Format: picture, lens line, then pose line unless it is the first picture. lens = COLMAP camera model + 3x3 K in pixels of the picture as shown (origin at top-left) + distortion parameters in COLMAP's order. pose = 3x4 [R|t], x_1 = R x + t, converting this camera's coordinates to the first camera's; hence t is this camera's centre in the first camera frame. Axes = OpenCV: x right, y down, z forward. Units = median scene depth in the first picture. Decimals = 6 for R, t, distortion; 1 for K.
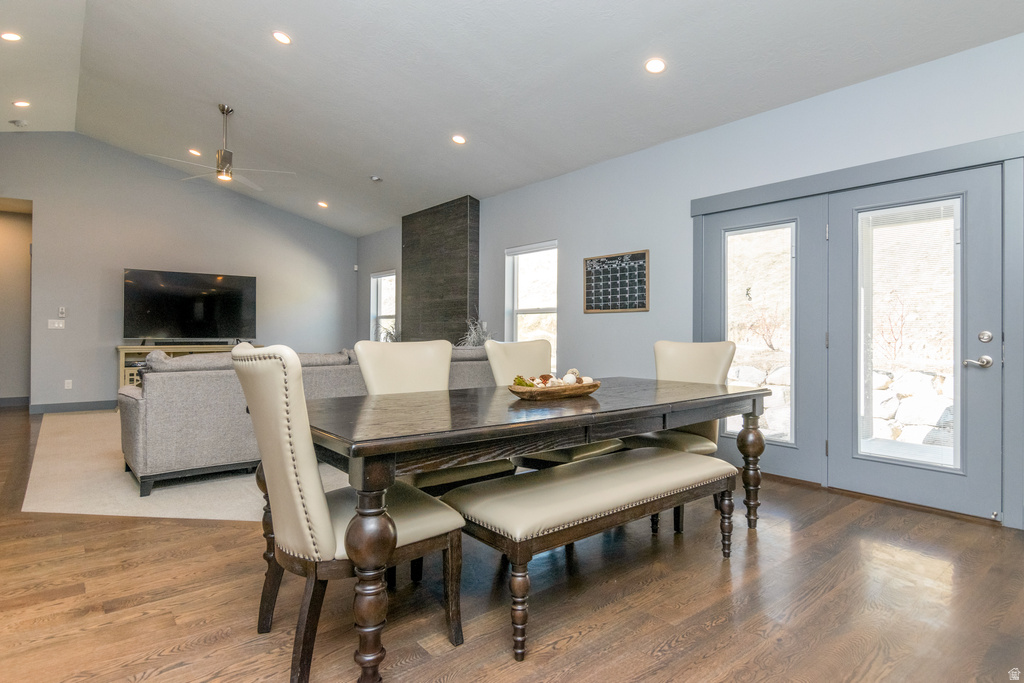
lens RADIAL K [[540.0, 0, 517.7], [0, 540.0, 334.6], [0, 0, 1]] dist [-0.007575, -0.001690]
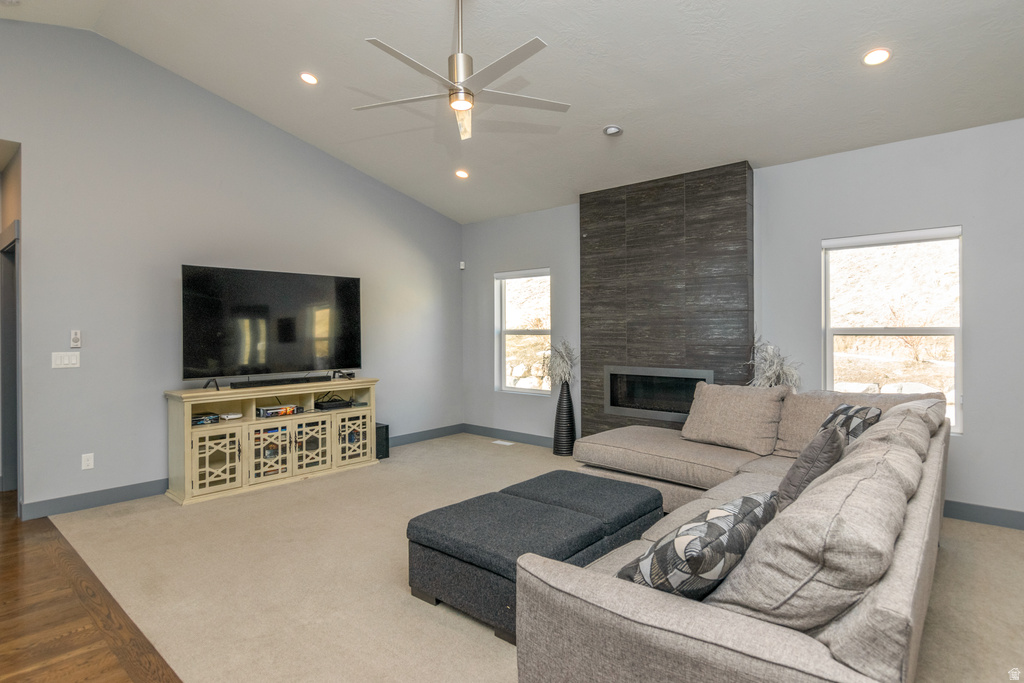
lens RADIAL K [[527.2, 0, 517.3], [0, 527.2, 337.8], [0, 0, 1]] dist [0.006700, -0.002044]
pose [[0.988215, -0.001601, 0.153063, -0.457791], [0.001316, 0.999997, 0.001963, -0.042962], [-0.153066, -0.001738, 0.988214, 0.351875]]
